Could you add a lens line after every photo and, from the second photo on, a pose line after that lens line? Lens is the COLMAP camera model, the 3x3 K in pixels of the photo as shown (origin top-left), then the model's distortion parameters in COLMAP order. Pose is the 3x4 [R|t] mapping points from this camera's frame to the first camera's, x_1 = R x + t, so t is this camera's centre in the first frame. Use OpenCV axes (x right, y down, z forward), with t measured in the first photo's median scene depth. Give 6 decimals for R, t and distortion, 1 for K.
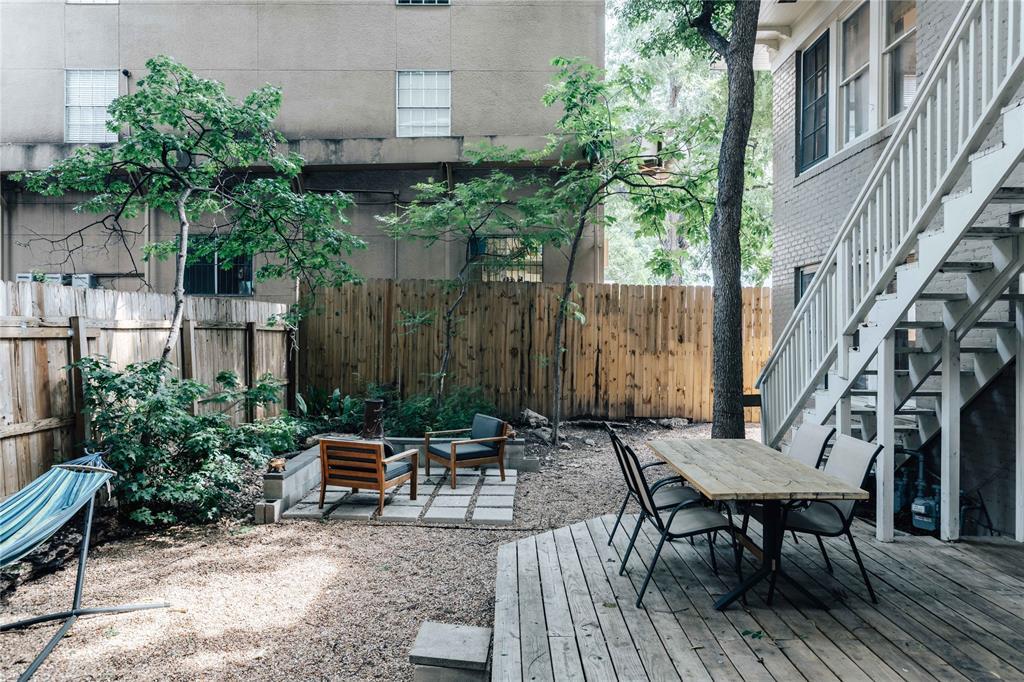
lens RADIAL K [[660.6, 0, 512.0], [0, 660.6, 341.0], [0, 0, 1]] dist [0.001367, -0.000069]
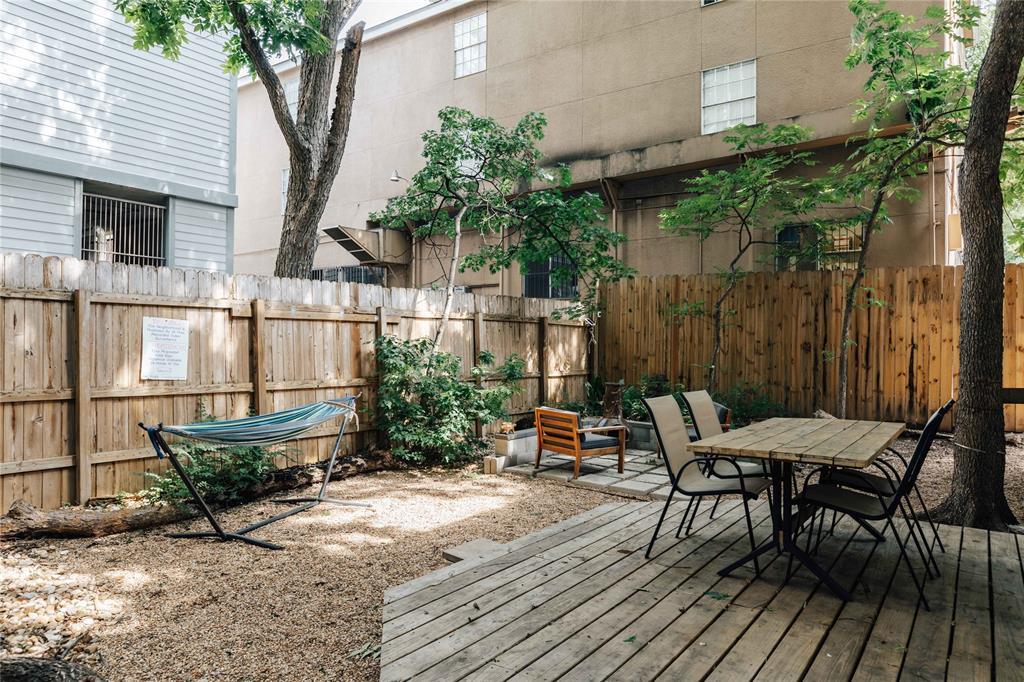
lens RADIAL K [[660.6, 0, 512.0], [0, 660.6, 341.0], [0, 0, 1]] dist [0.001367, -0.000069]
pose [[0.818400, 0.001198, -0.574648, 0.196823], [-0.013437, 0.999764, -0.017051, 0.029638], [0.574492, 0.021676, 0.818223, 0.015283]]
